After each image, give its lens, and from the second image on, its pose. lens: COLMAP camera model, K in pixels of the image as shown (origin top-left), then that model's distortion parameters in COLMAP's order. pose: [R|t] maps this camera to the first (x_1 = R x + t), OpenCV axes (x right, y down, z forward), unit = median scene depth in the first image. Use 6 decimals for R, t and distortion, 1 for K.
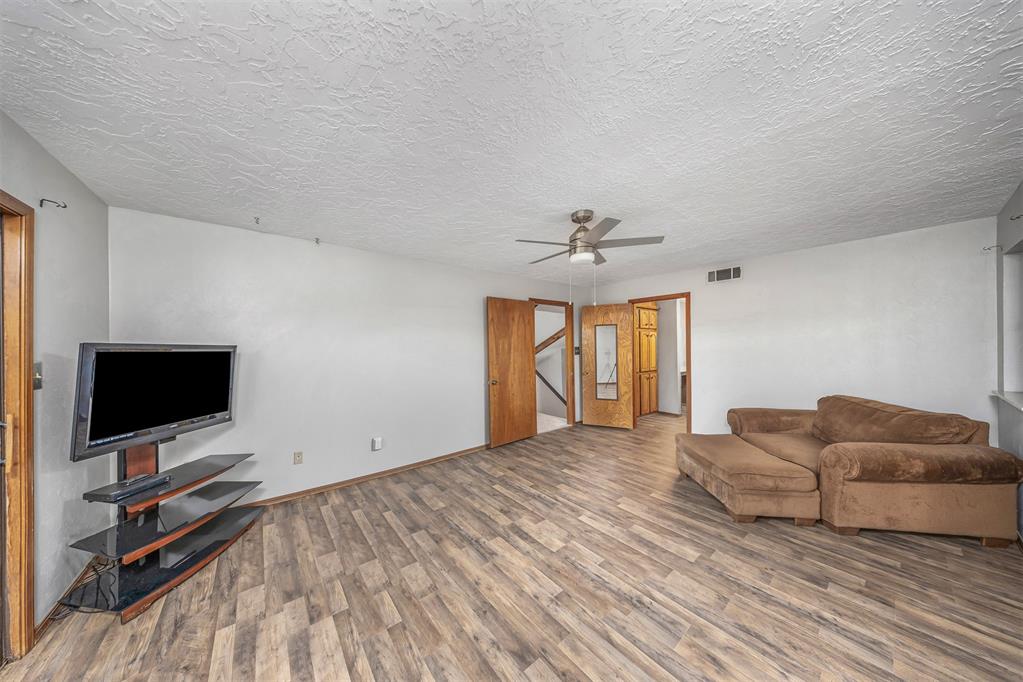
lens RADIAL K [[298.1, 0, 512.3], [0, 298.1, 345.1], [0, 0, 1]] dist [-0.023577, 0.000034]
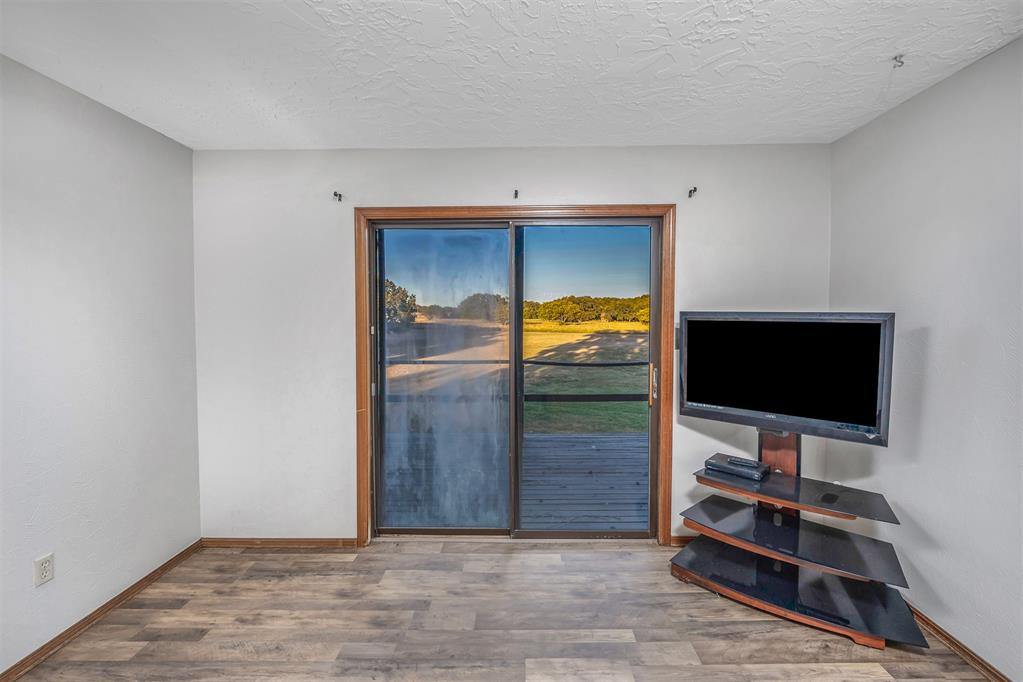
lens RADIAL K [[444.4, 0, 516.8], [0, 444.4, 332.9], [0, 0, 1]] dist [-0.002177, -0.000095]
pose [[-0.678778, 0.038451, -0.733336, 0.150979], [0.010949, 0.999047, 0.042248, -0.004595], [0.734262, 0.020647, -0.678552, 1.158391]]
